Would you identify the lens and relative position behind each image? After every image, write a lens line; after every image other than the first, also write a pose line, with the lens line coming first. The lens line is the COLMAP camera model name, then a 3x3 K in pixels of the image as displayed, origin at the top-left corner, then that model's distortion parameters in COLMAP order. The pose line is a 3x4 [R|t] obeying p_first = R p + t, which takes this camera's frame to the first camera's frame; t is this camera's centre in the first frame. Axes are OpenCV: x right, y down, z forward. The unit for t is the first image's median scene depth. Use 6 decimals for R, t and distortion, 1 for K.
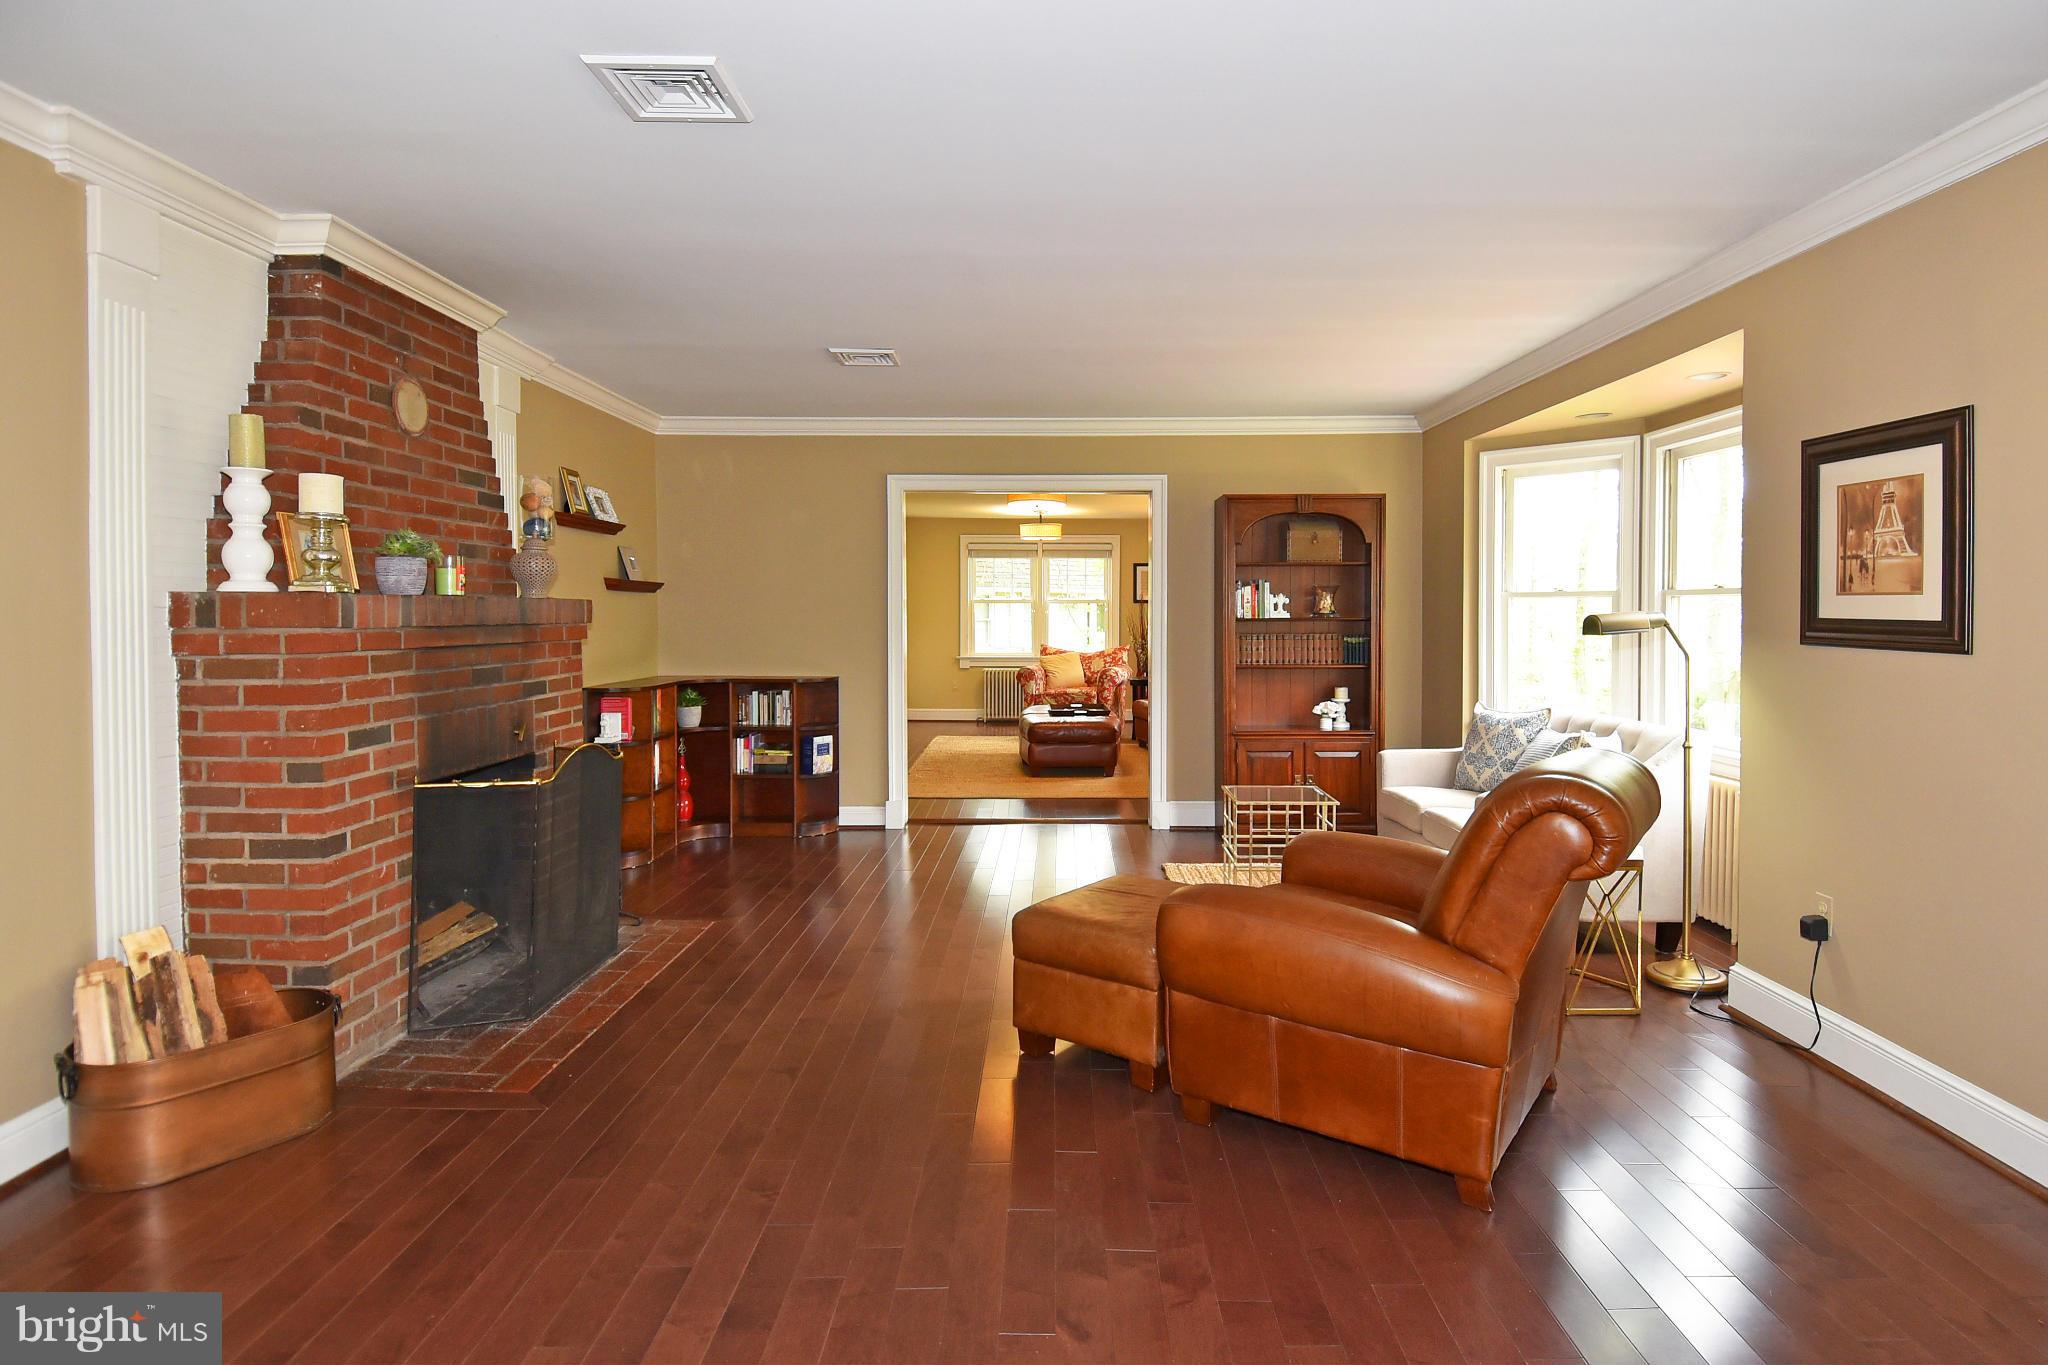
lens RADIAL K [[1048.9, 0, 1053.2], [0, 1048.9, 653.8], [0, 0, 1]] dist [0.022578, -0.035111]
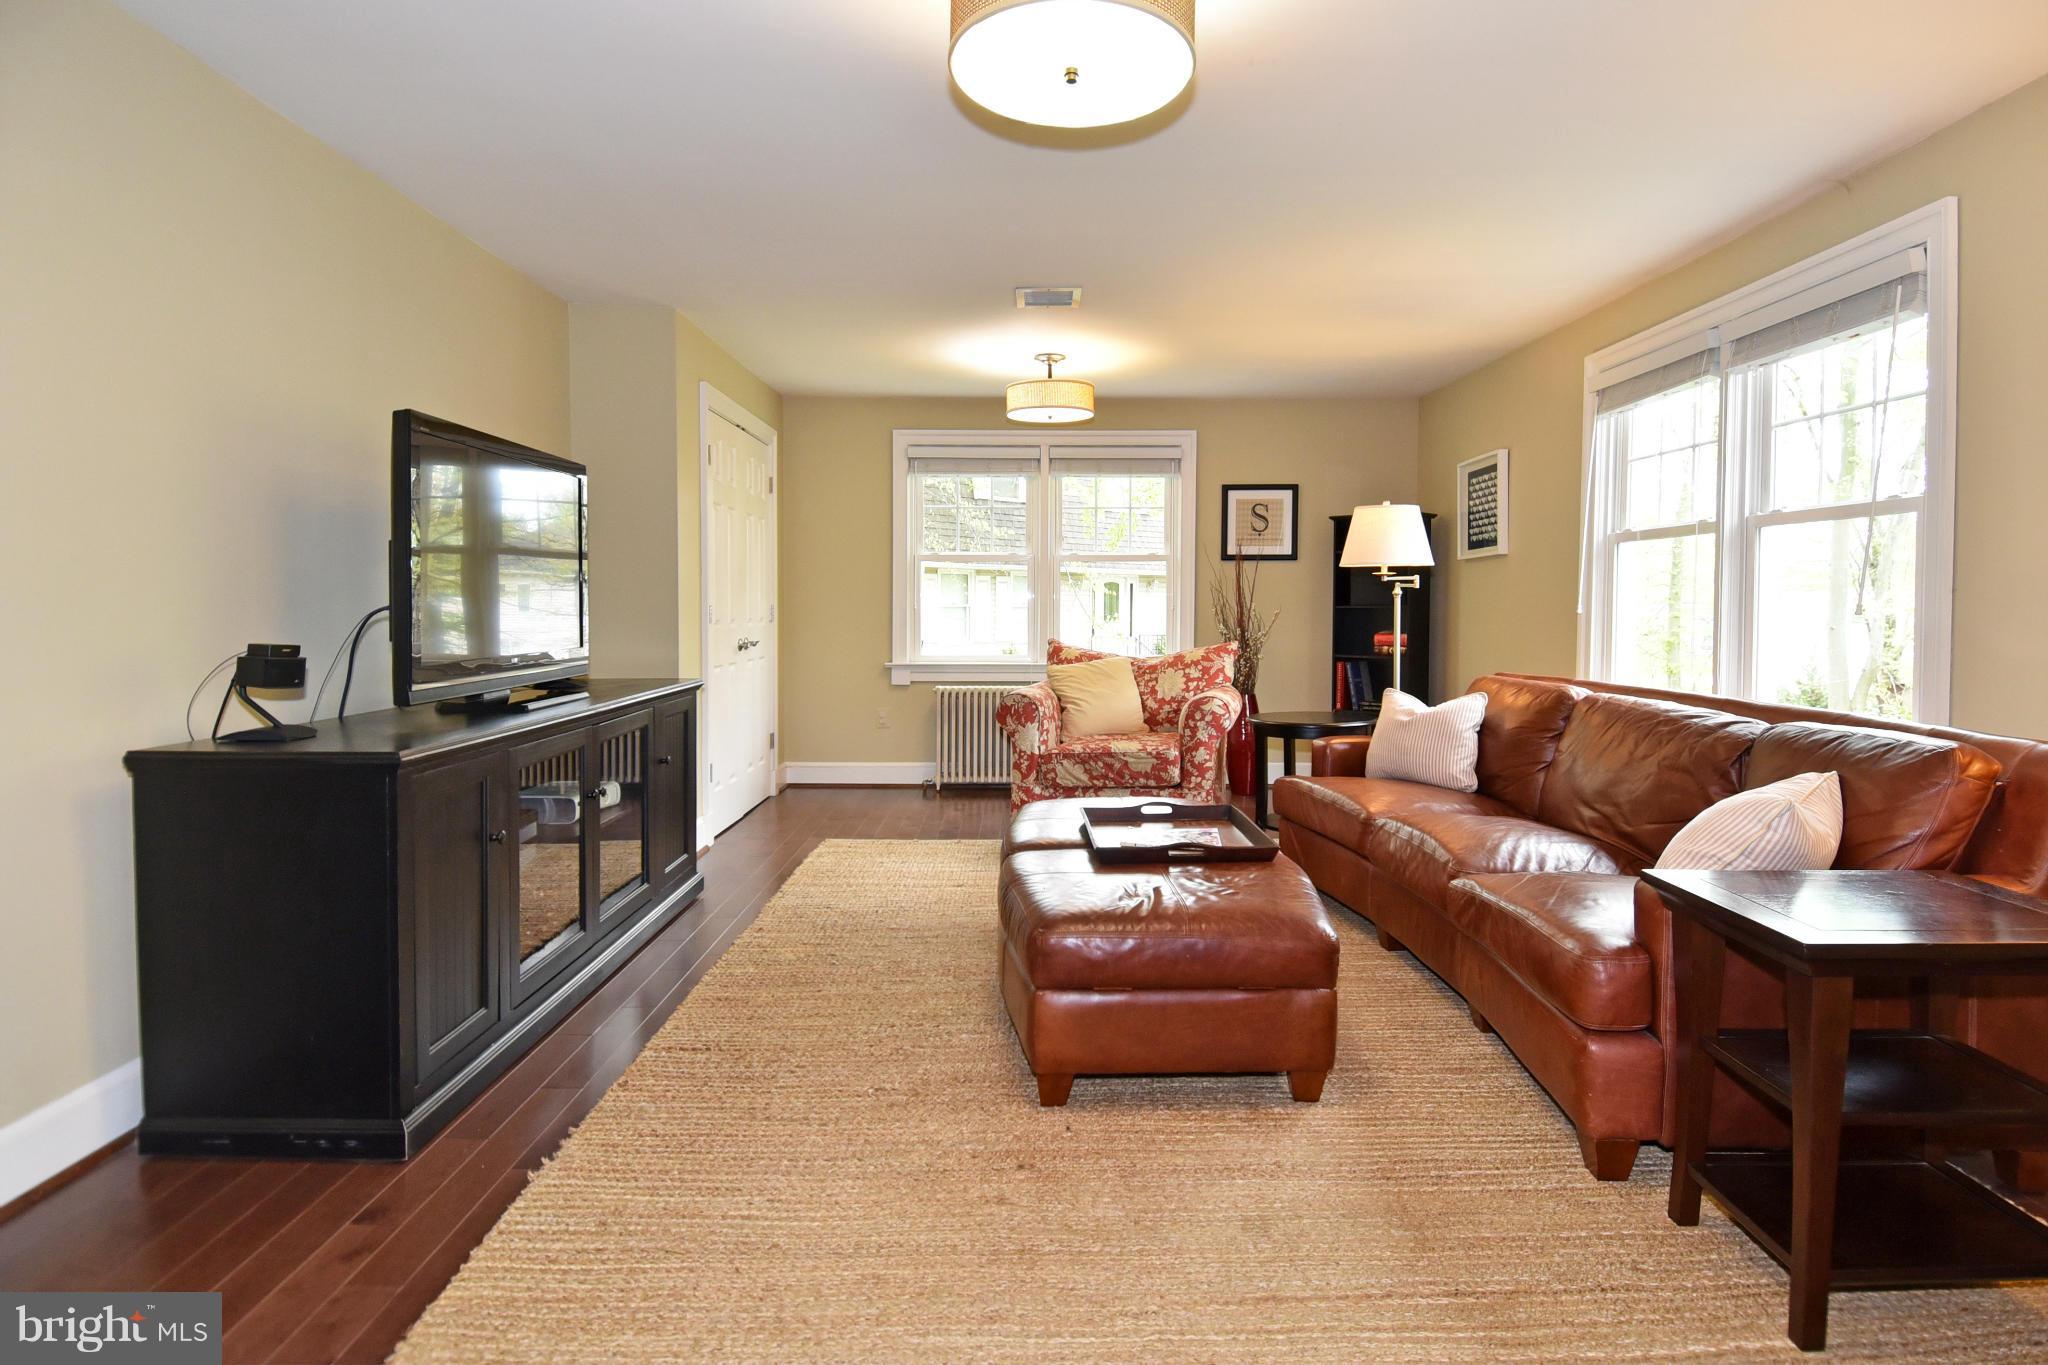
lens RADIAL K [[1112.5, 0, 1053.0], [0, 1112.5, 652.7], [0, 0, 1]] dist [0.071281, -0.074593]
pose [[0.999988, 0.000792, 0.004745, -0.022511], [-0.000827, 0.999973, 0.007298, -0.013155], [-0.004739, -0.007302, 0.999962, 0.912676]]
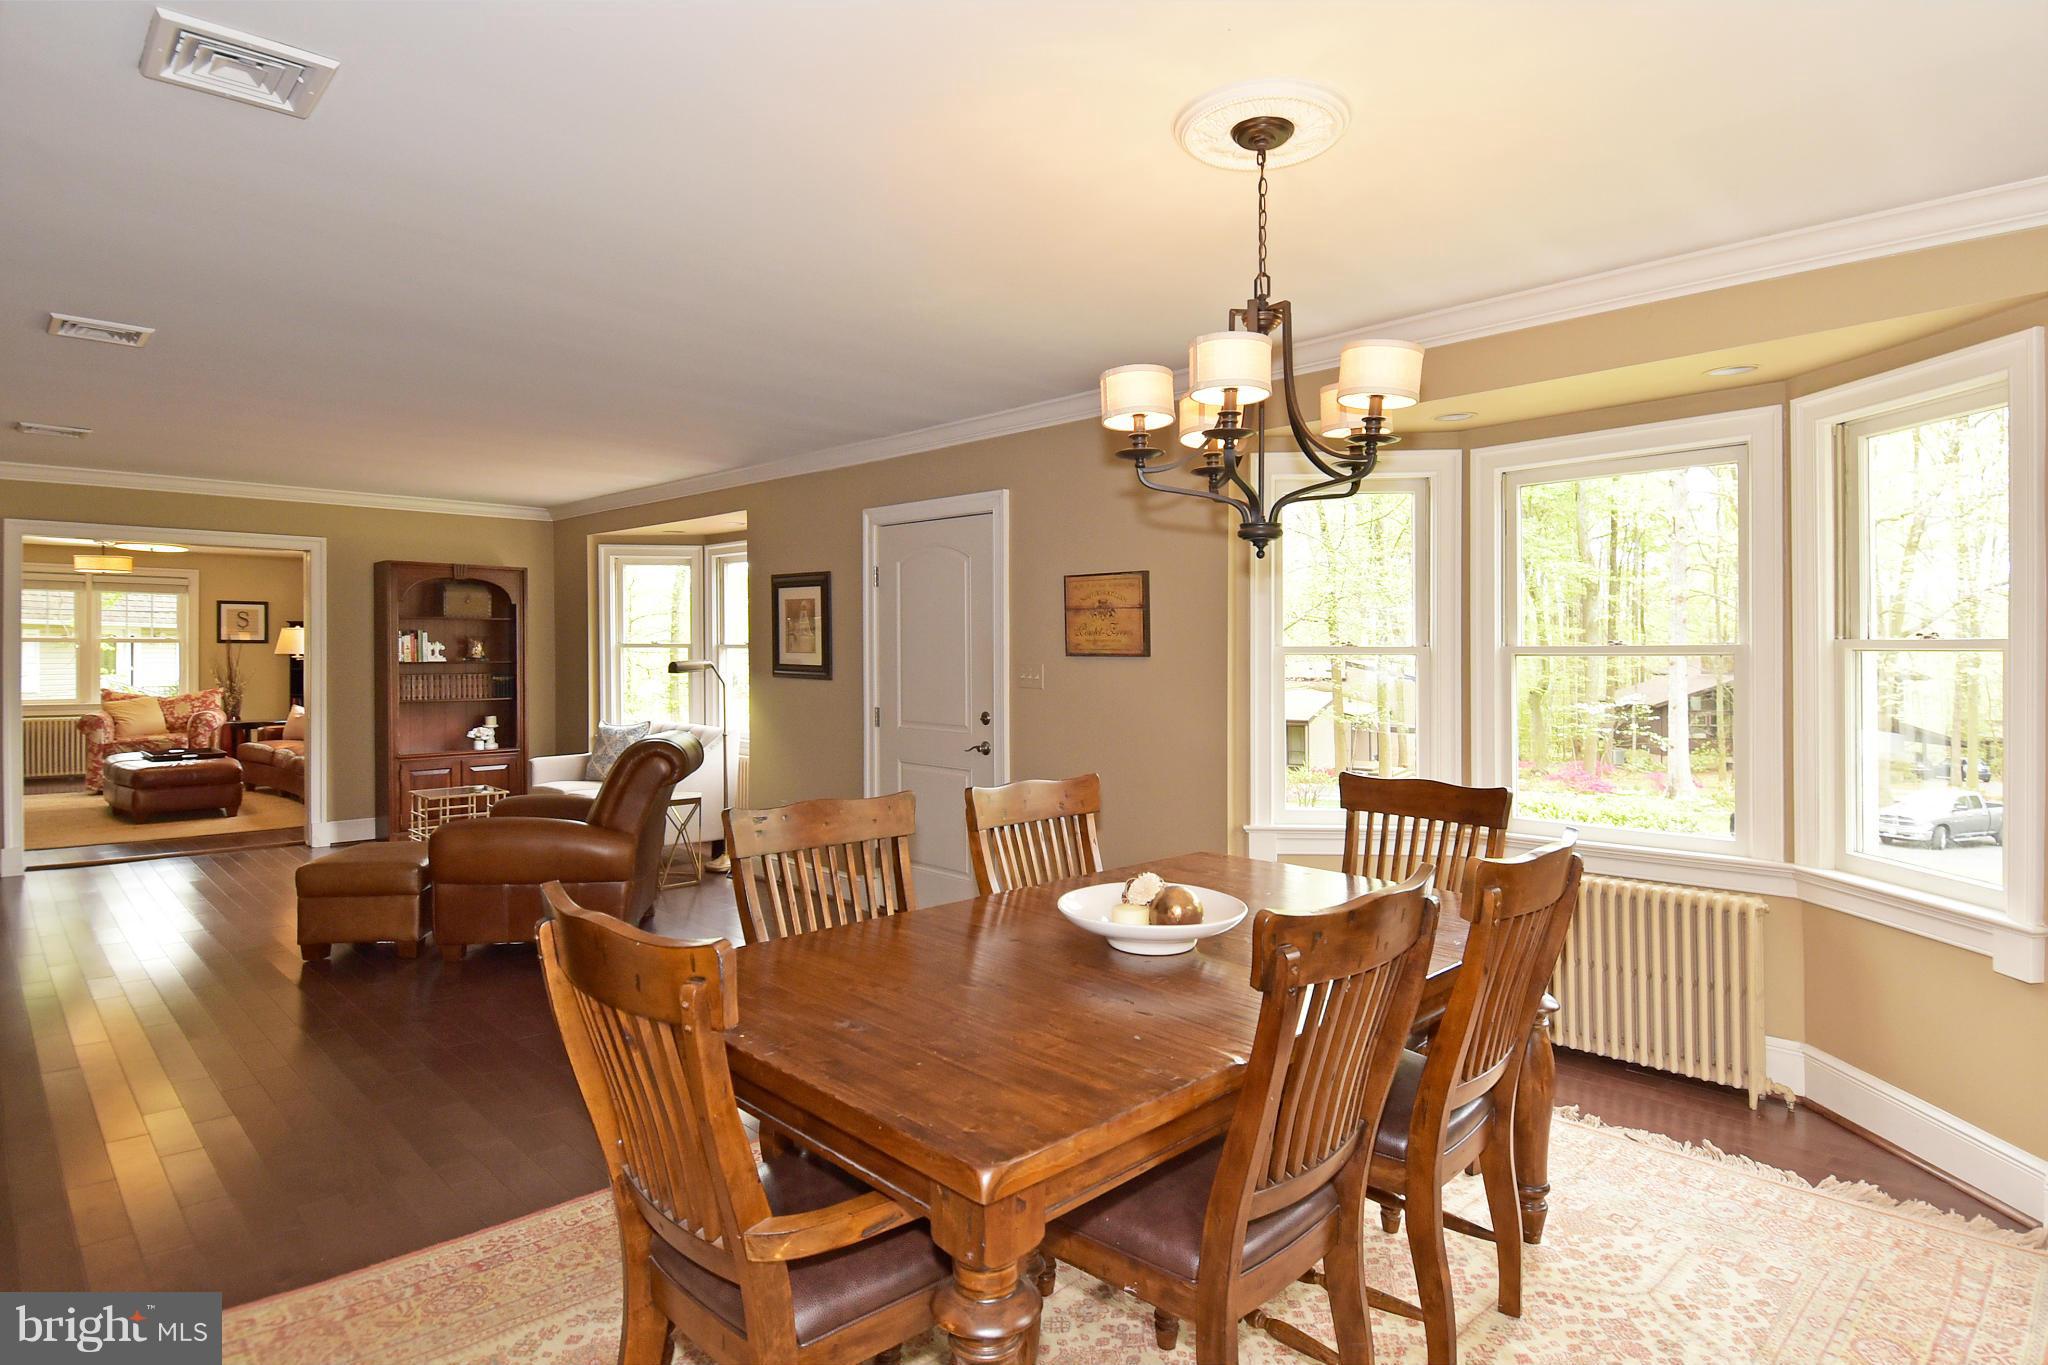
lens RADIAL K [[1048.9, 0, 1053.2], [0, 1048.9, 653.8], [0, 0, 1]] dist [0.022578, -0.035111]
pose [[0.688467, 0.004001, 0.725257, -0.182896], [0.022785, 0.999372, -0.027143, 0.006879], [-0.724910, 0.035212, 0.687943, -0.376960]]
